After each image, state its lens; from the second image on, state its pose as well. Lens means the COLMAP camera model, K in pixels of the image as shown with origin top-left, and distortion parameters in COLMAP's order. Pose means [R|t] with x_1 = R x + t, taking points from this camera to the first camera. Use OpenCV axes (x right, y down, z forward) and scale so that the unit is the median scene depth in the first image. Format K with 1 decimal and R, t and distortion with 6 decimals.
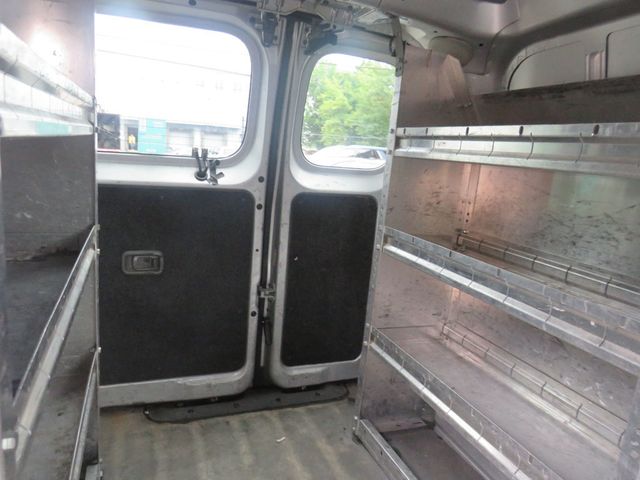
lens RADIAL K [[447.6, 0, 319.8], [0, 447.6, 240.8], [0, 0, 1]] dist [-0.045361, 0.031499]
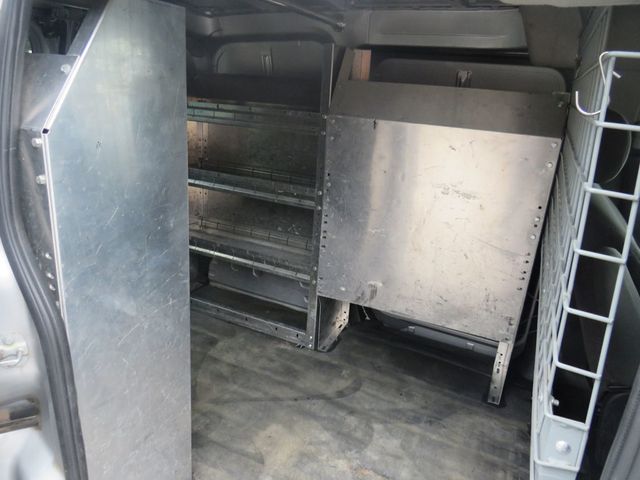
lens RADIAL K [[447.6, 0, 319.8], [0, 447.6, 239.4], [0, 0, 1]] dist [-0.045361, 0.031499]
pose [[0.734415, -0.255201, 0.628893, -0.607417], [0.129398, 0.962267, 0.239373, -0.098130], [-0.666251, -0.094422, 0.739726, -0.635455]]
